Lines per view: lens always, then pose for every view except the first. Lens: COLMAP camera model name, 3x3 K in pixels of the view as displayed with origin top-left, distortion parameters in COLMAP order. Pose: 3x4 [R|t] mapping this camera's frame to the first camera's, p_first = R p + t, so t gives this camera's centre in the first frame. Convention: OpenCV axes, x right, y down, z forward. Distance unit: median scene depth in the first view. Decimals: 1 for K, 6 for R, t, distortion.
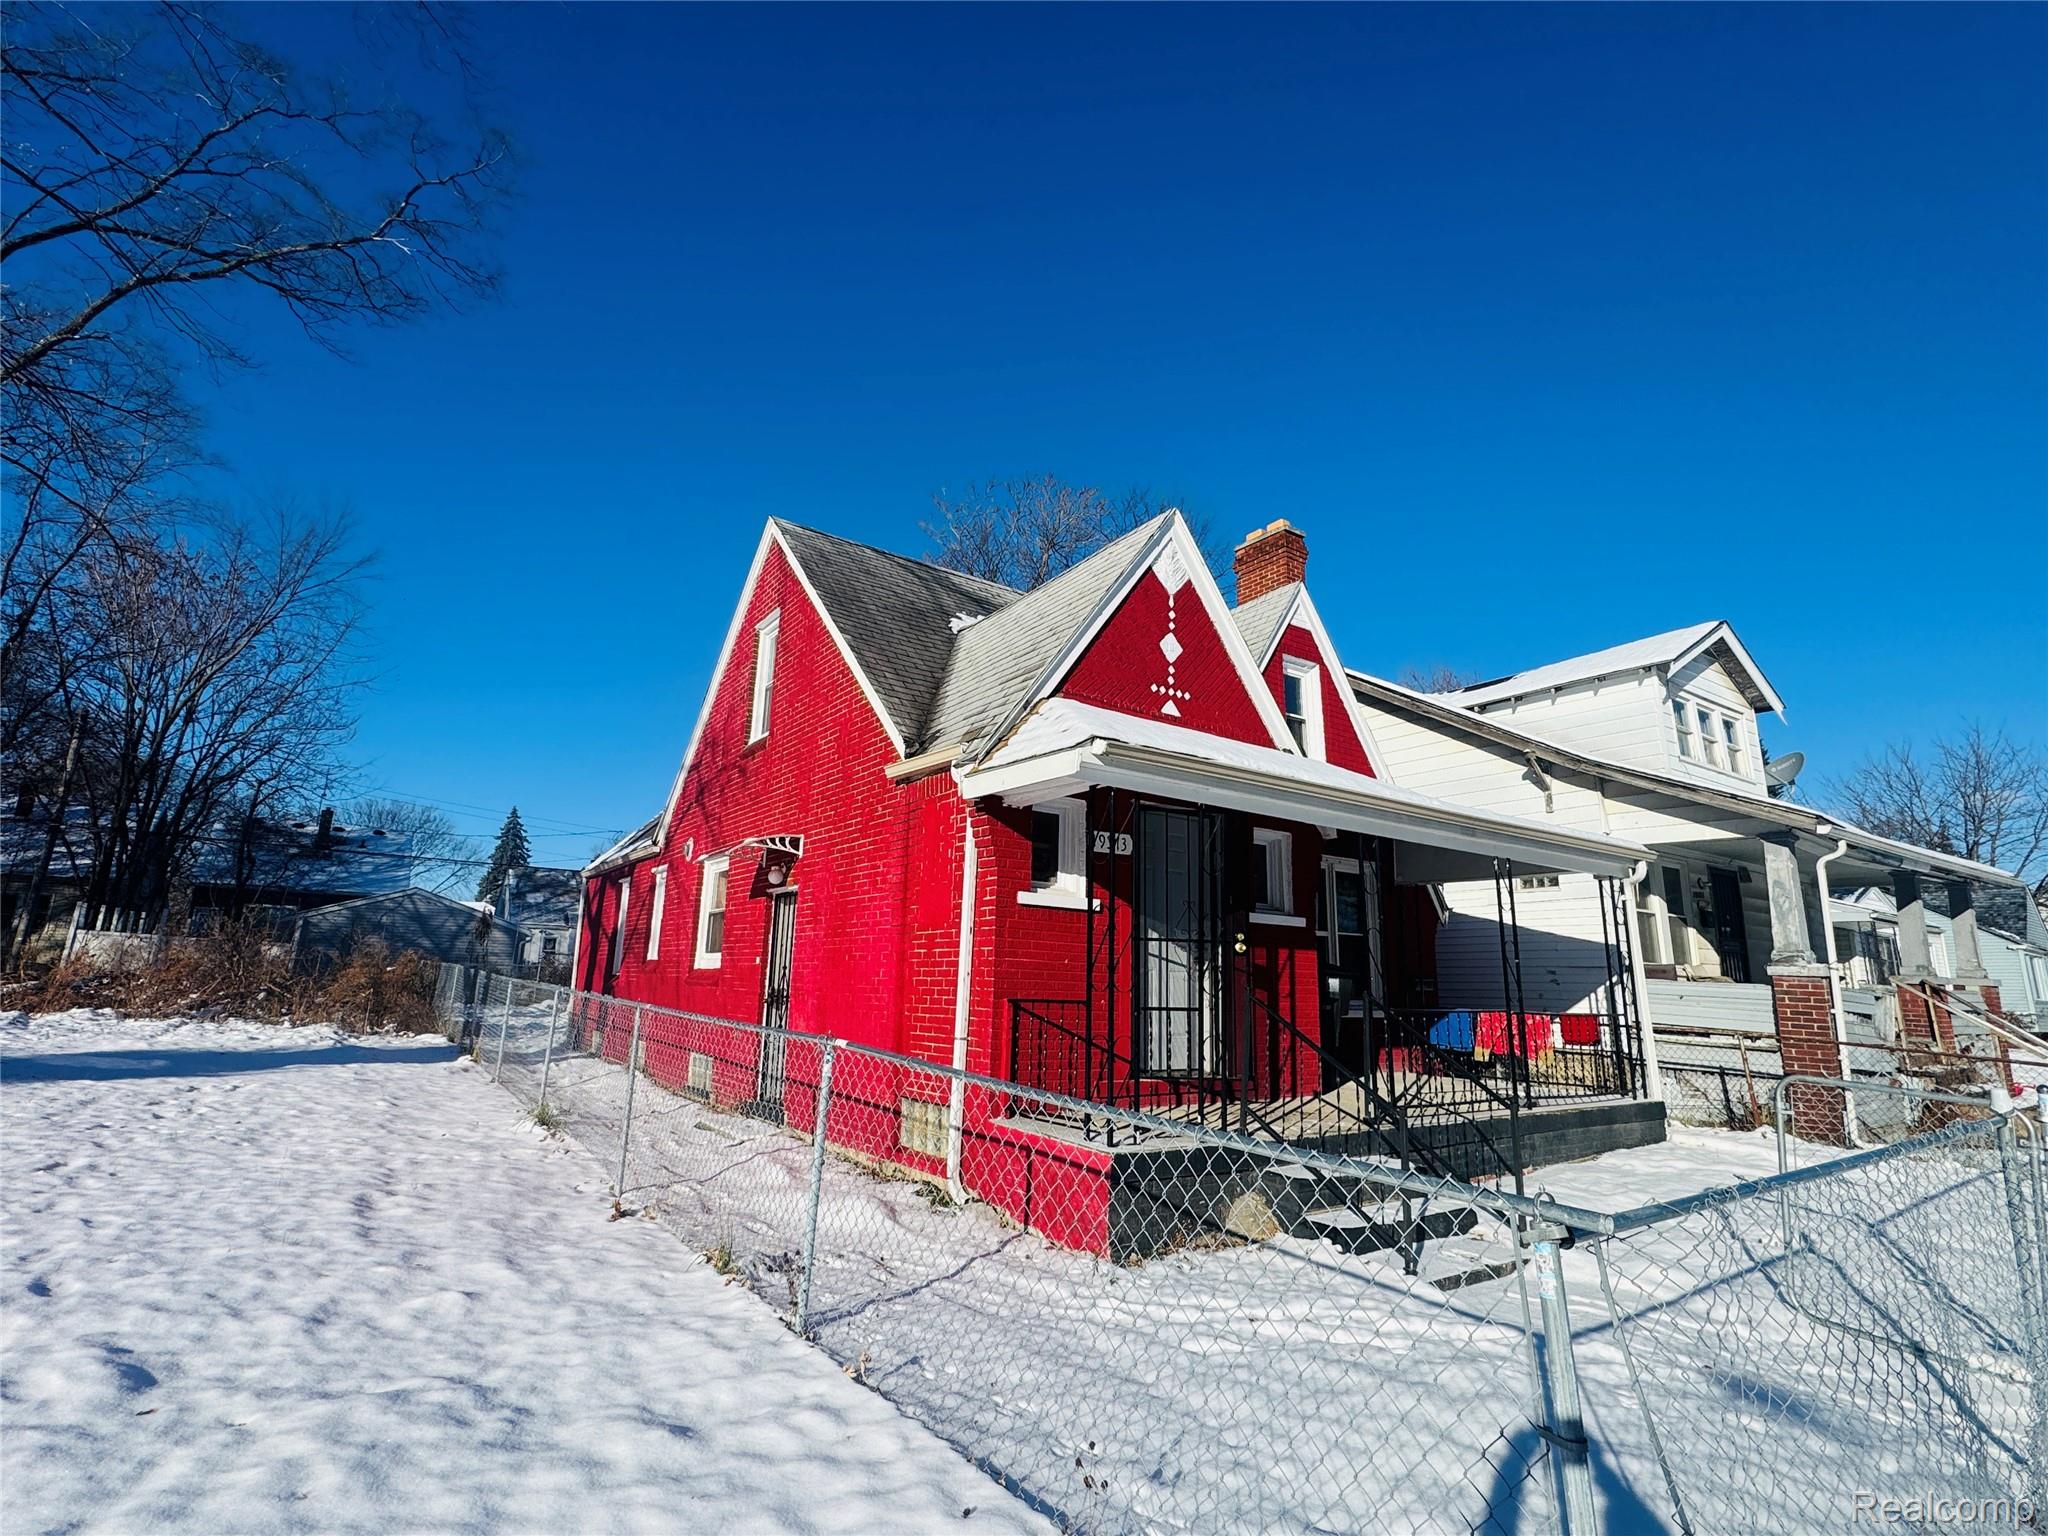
lens RADIAL K [[962.3, 0, 1020.9], [0, 962.3, 765.4], [0, 0, 1]] dist [0.001597, 0.000000]
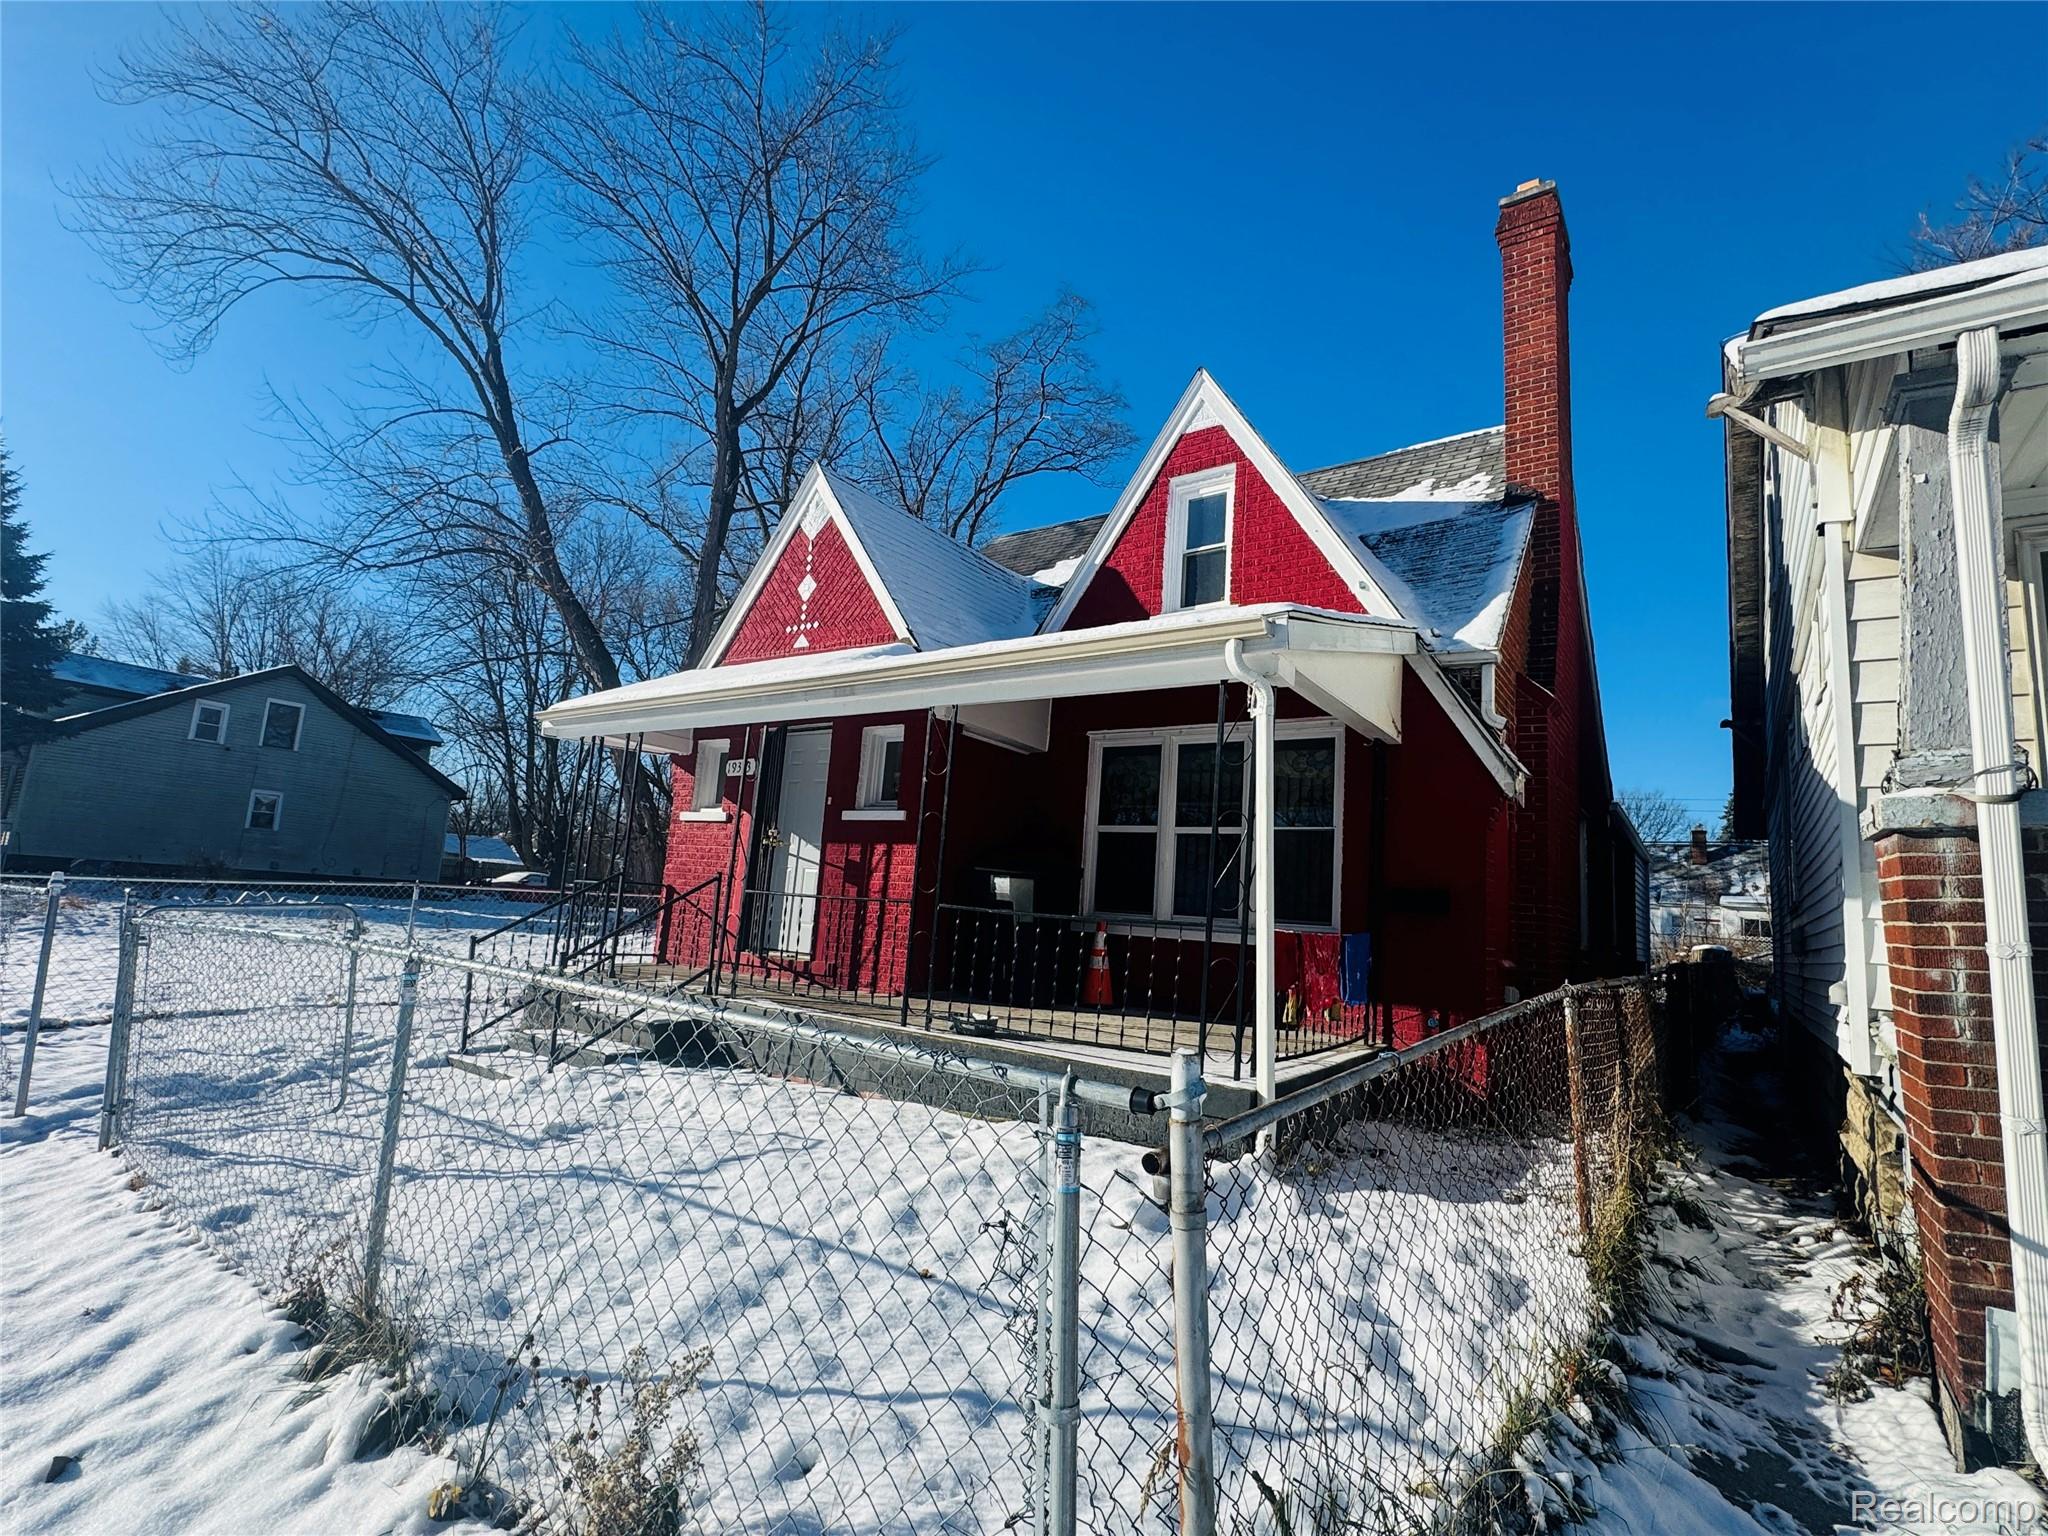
lens RADIAL K [[962.3, 0, 1022.7], [0, 962.3, 762.6], [0, 0, 1]] dist [0.001597, 0.000000]
pose [[0.339379, -0.146926, -0.929104, 1.257033], [0.149646, 0.983580, -0.100879, 0.231708], [0.928670, -0.104800, 0.355793, 0.802048]]
